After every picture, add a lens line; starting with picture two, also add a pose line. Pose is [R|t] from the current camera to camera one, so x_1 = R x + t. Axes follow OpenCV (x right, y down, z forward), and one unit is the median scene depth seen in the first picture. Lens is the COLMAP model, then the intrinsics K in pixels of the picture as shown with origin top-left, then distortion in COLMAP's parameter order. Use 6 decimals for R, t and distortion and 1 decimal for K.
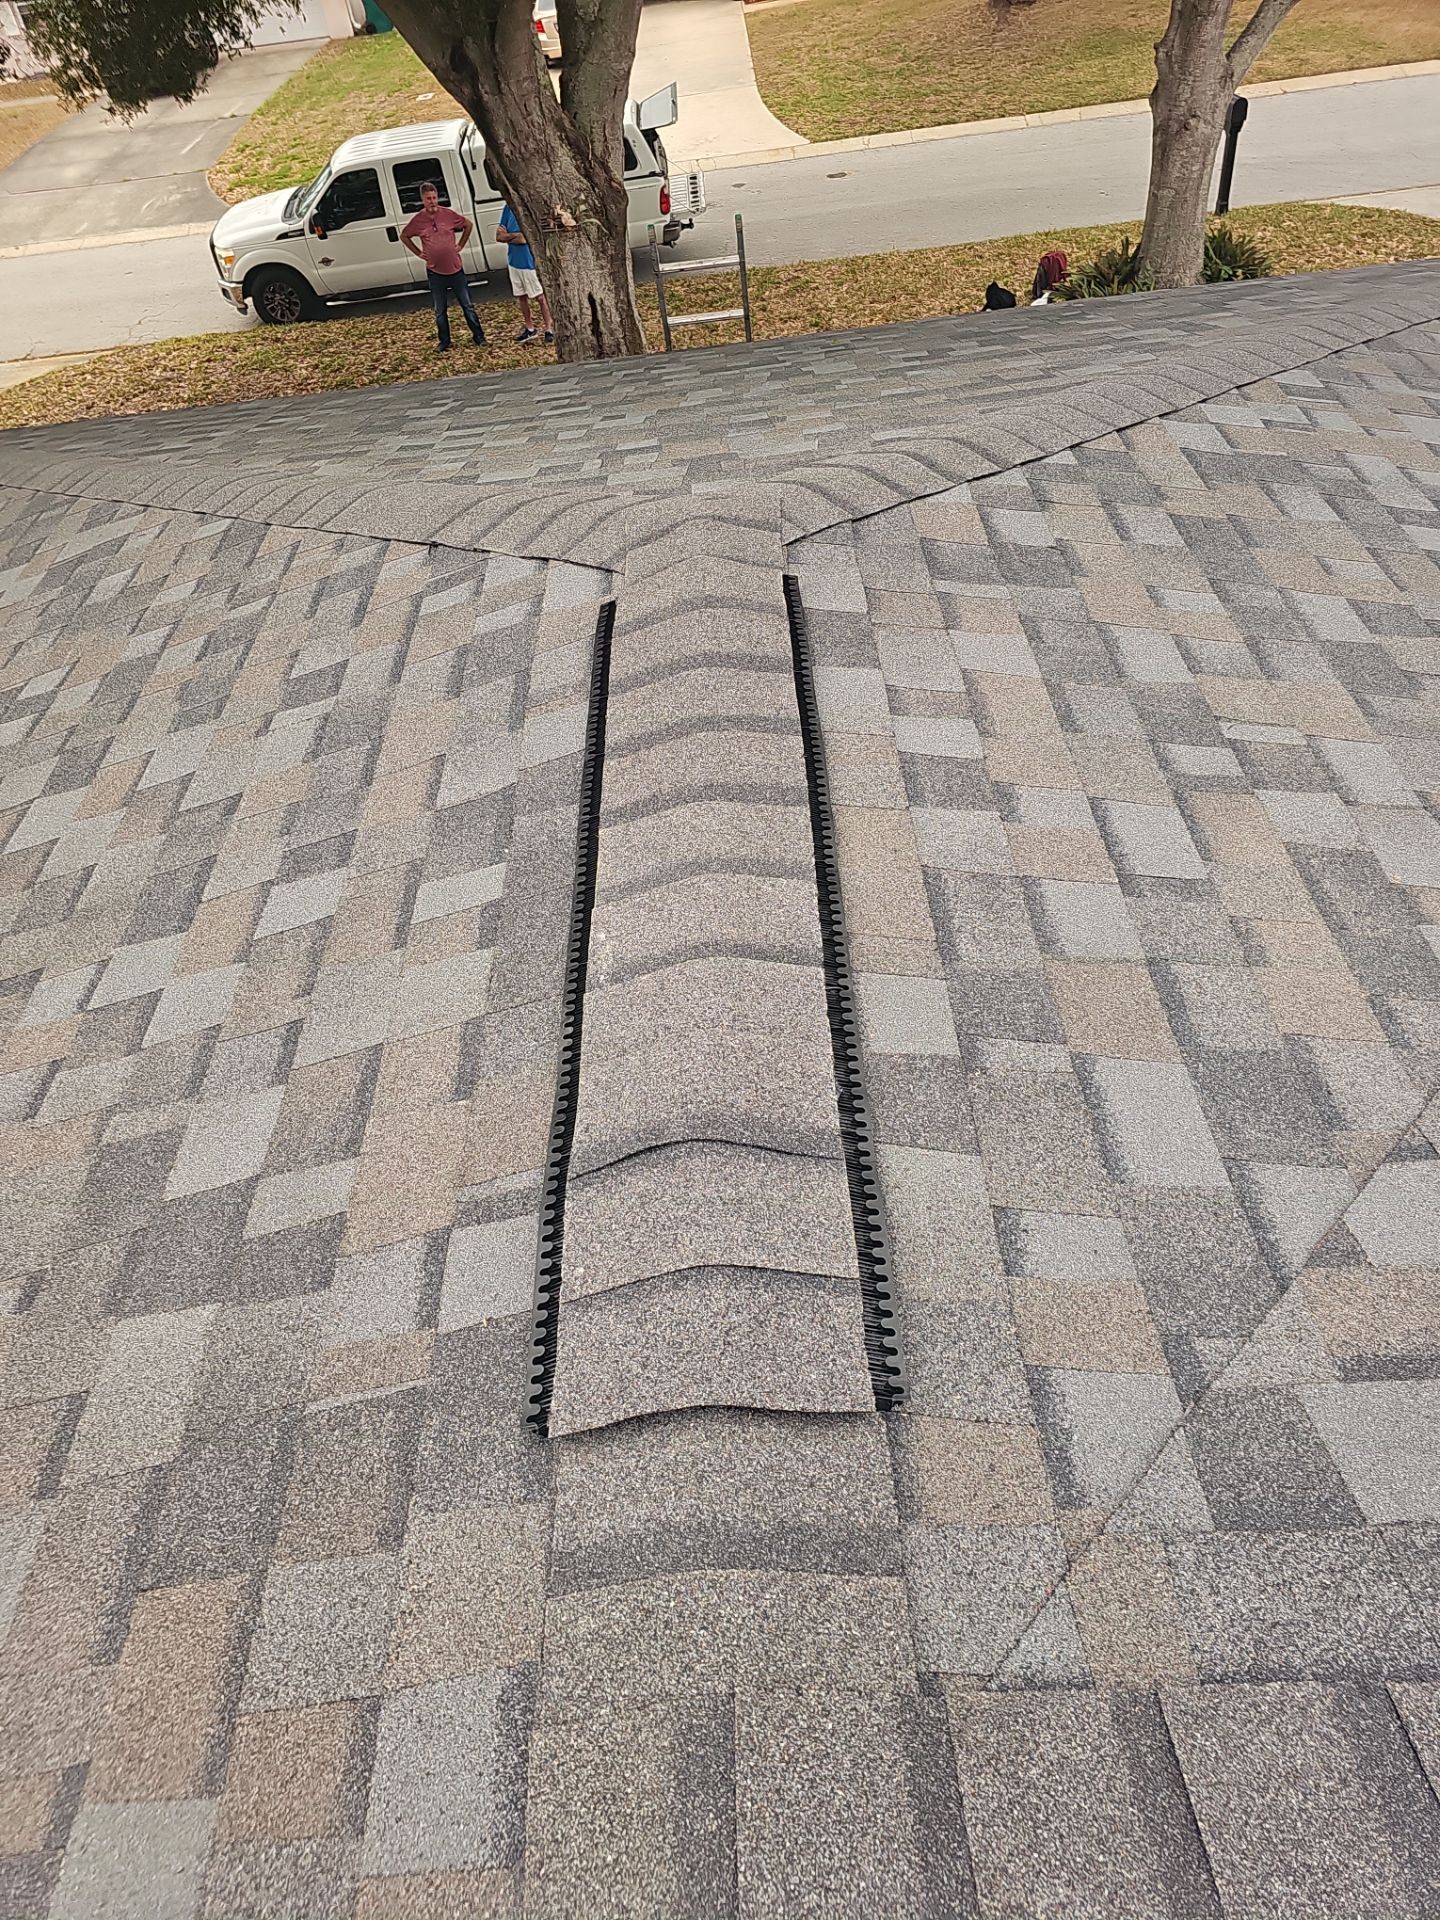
lens RADIAL K [[1293.2, 0, 716.3], [0, 1293.2, 969.3], [0, 0, 1]] dist [0.042106, -0.026628]
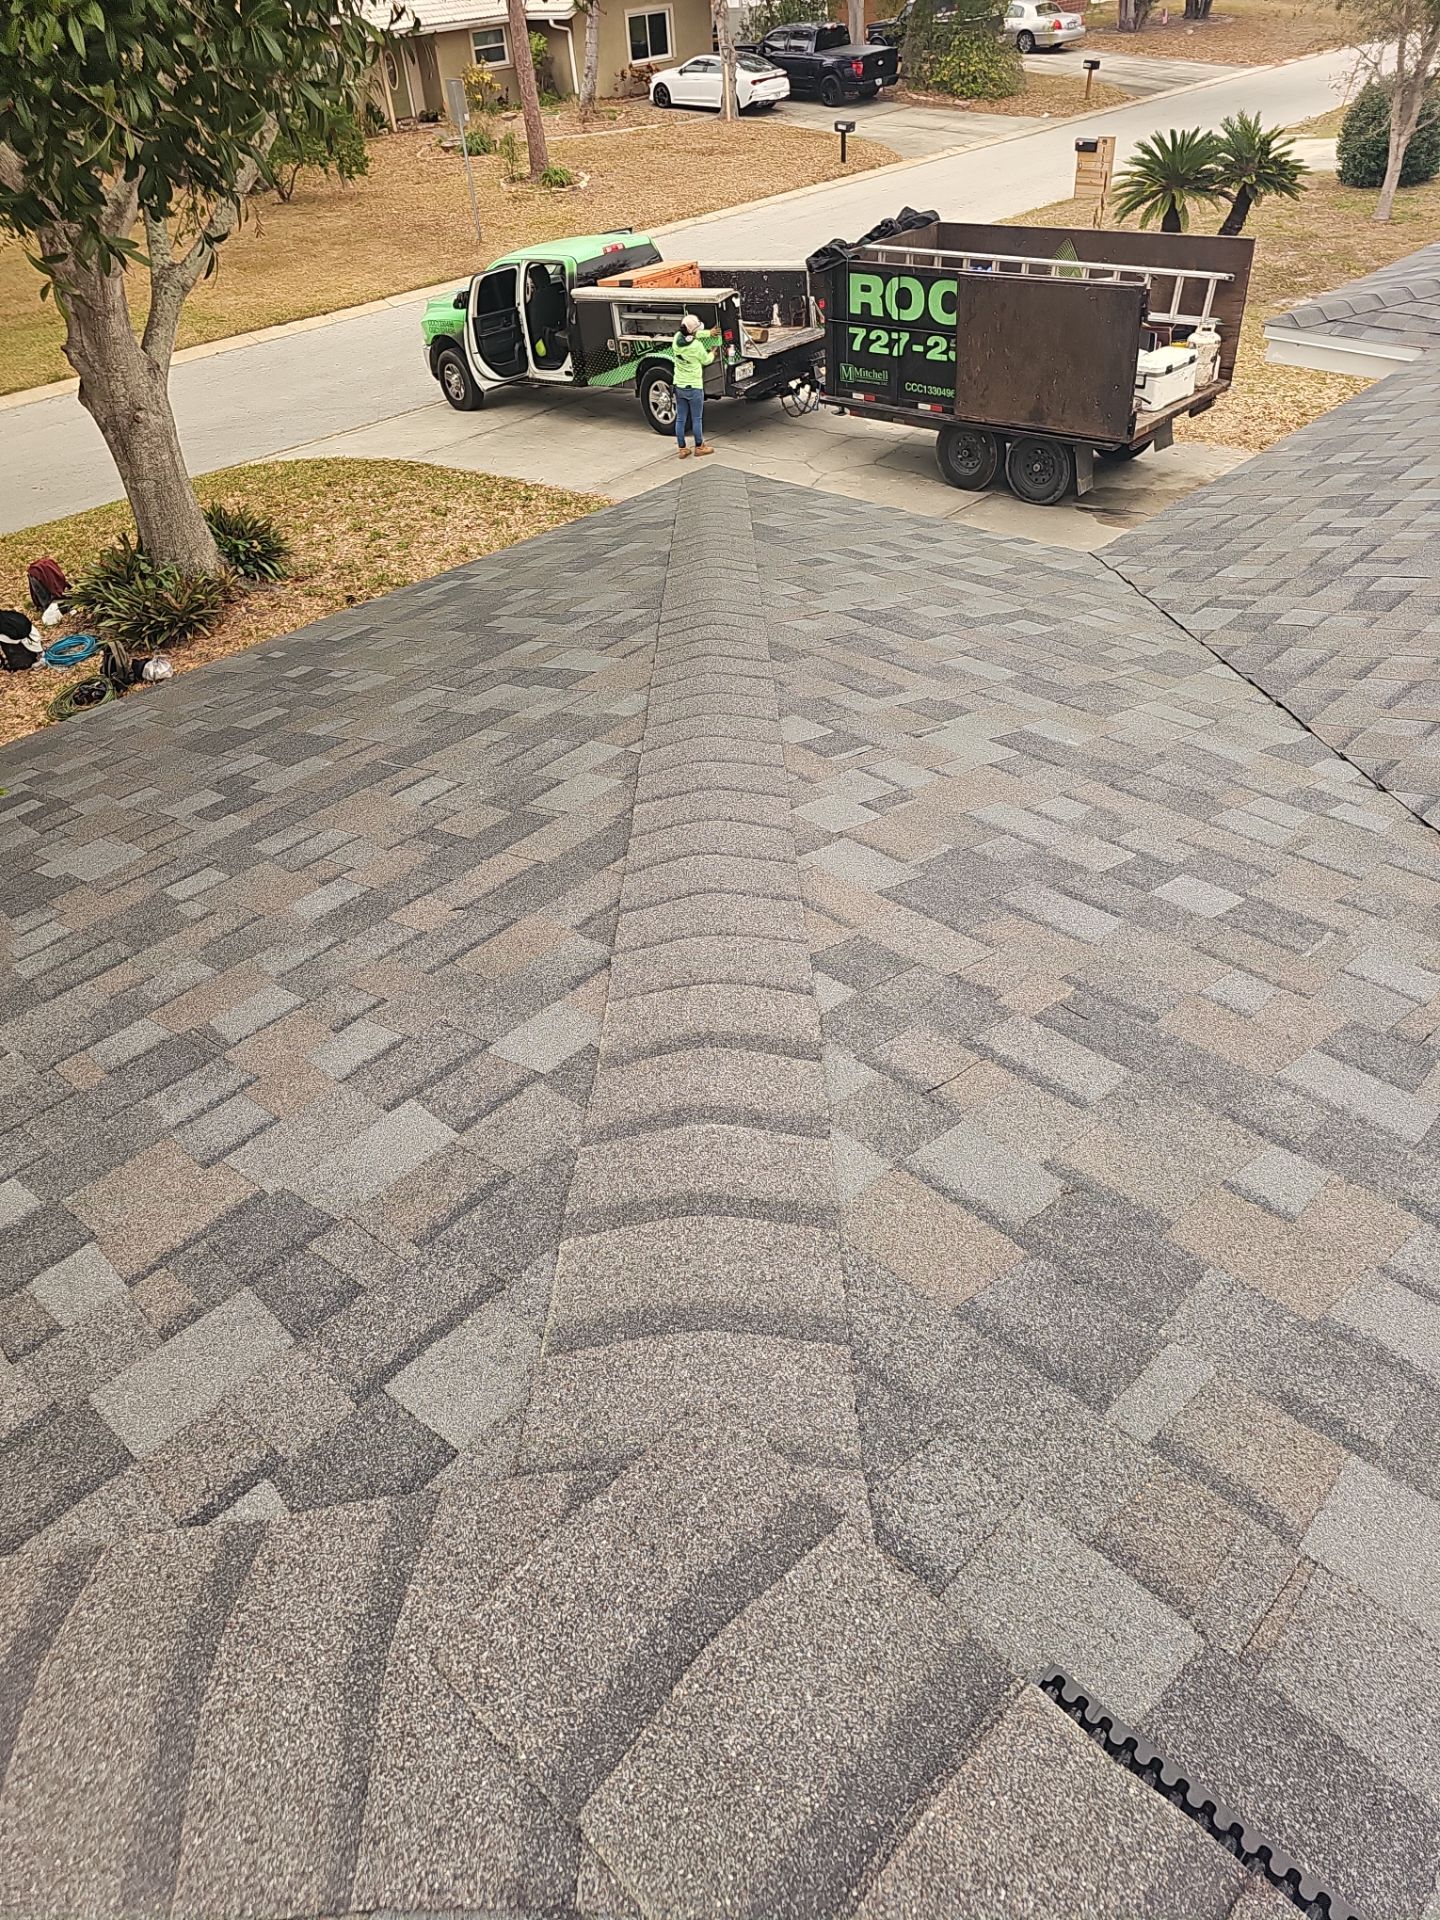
lens RADIAL K [[1275.5, 0, 721.2], [0, 1275.5, 966.8], [0, 0, 1]] dist [0.052940, -0.031616]
pose [[0.717658, -0.396102, 0.572774, -0.158182], [0.475713, 0.879516, 0.012185, -0.526755], [-0.508590, 0.263732, 0.819623, 0.612002]]
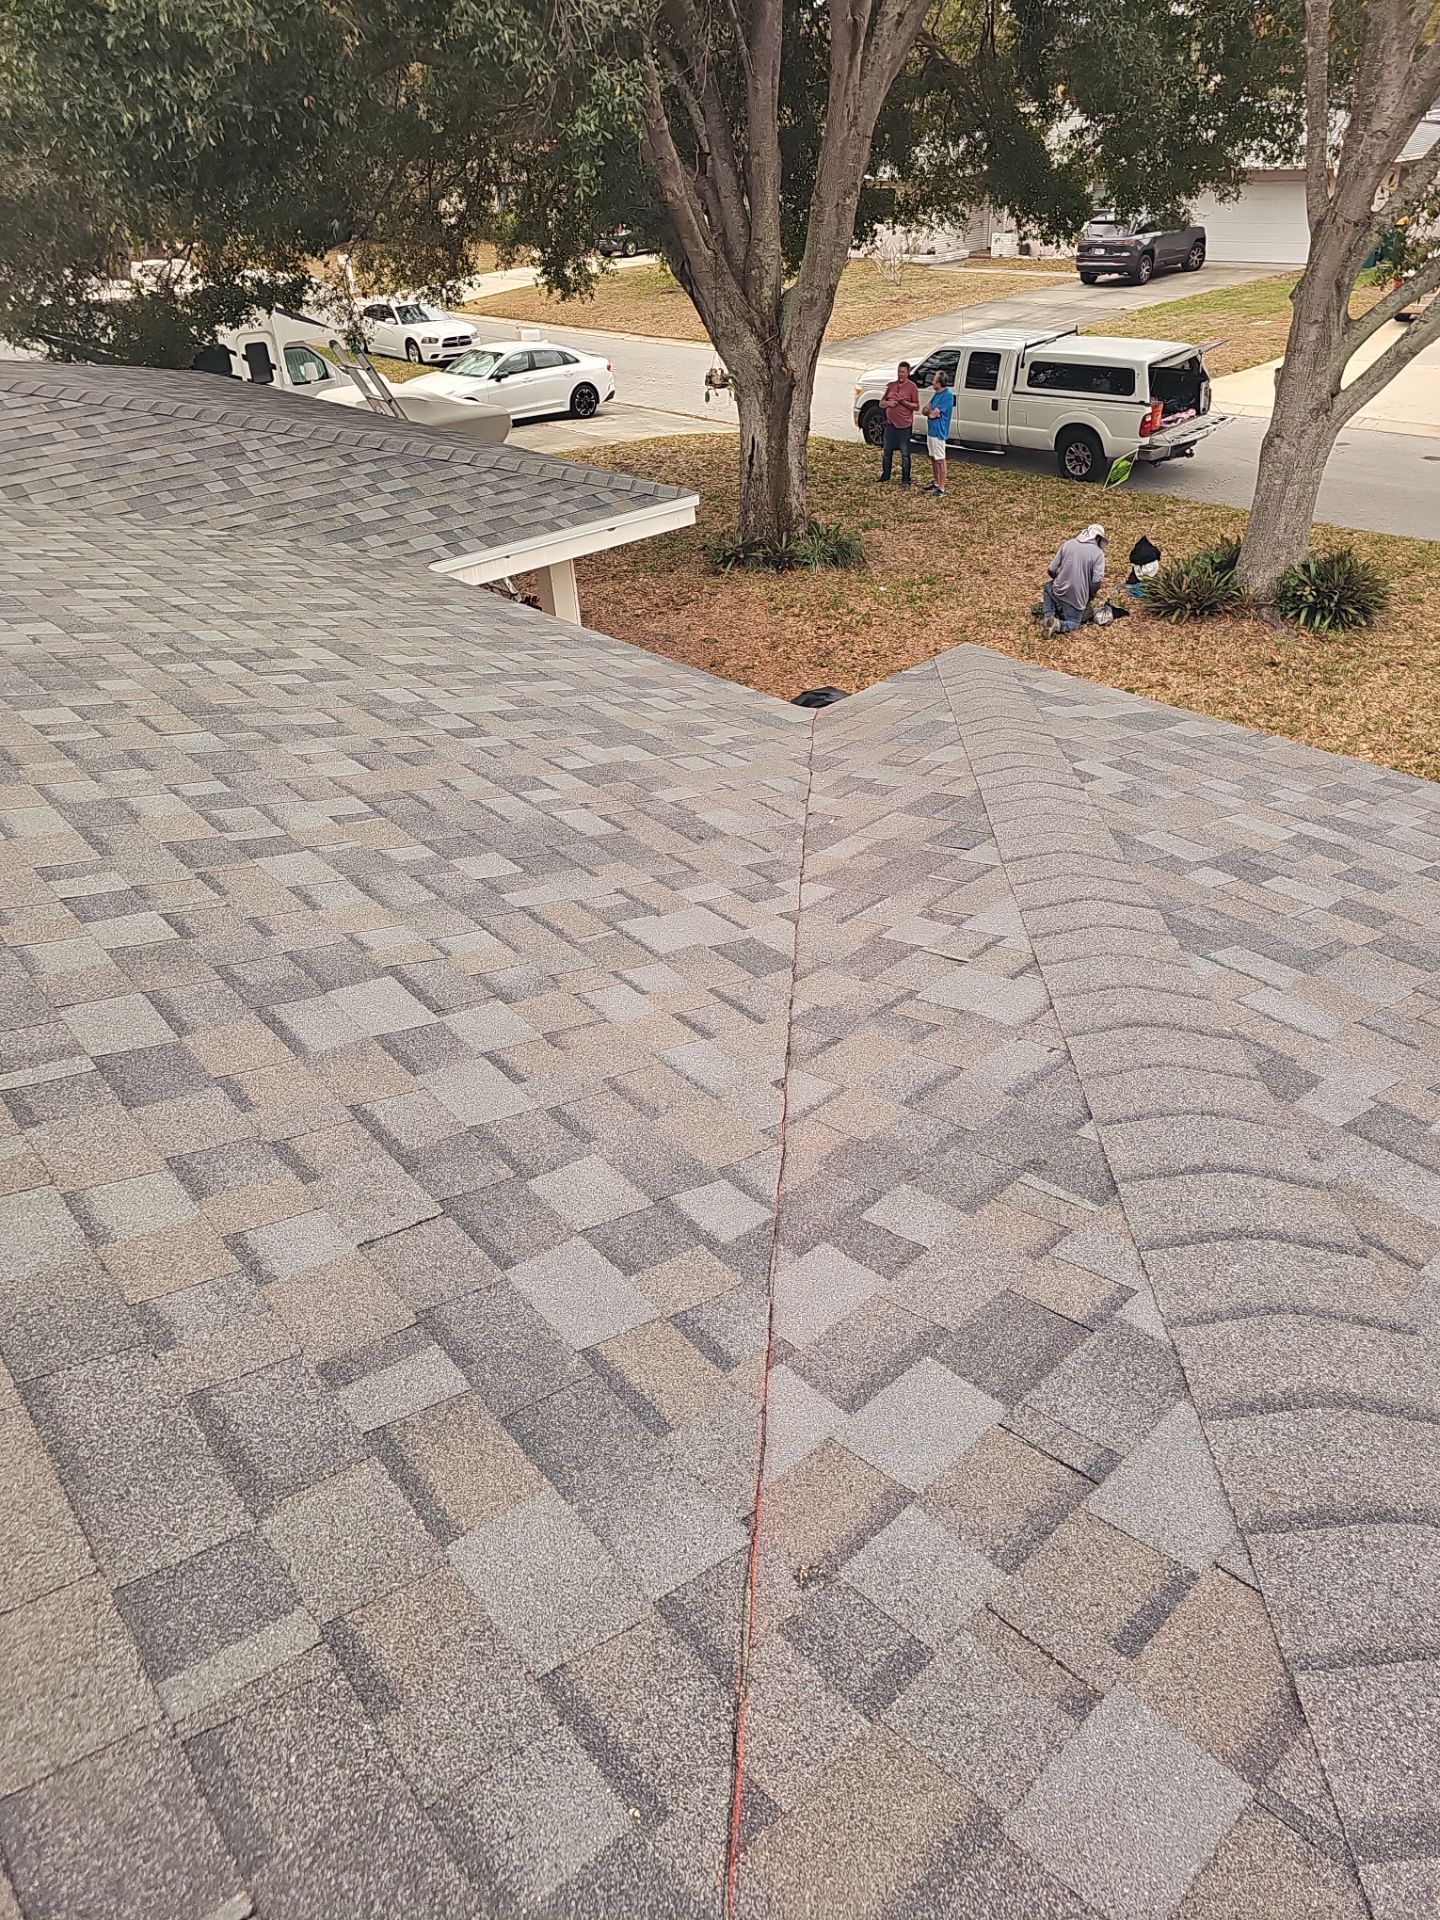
lens RADIAL K [[1268.5, 0, 713.7], [0, 1268.5, 948.7], [0, 0, 1]] dist [0.079834, -0.068493]
pose [[0.634934, 0.481037, -0.604535, 4.561639], [-0.544028, 0.833983, 0.092227, -0.737506], [0.548537, 0.270325, 0.791222, 0.123159]]
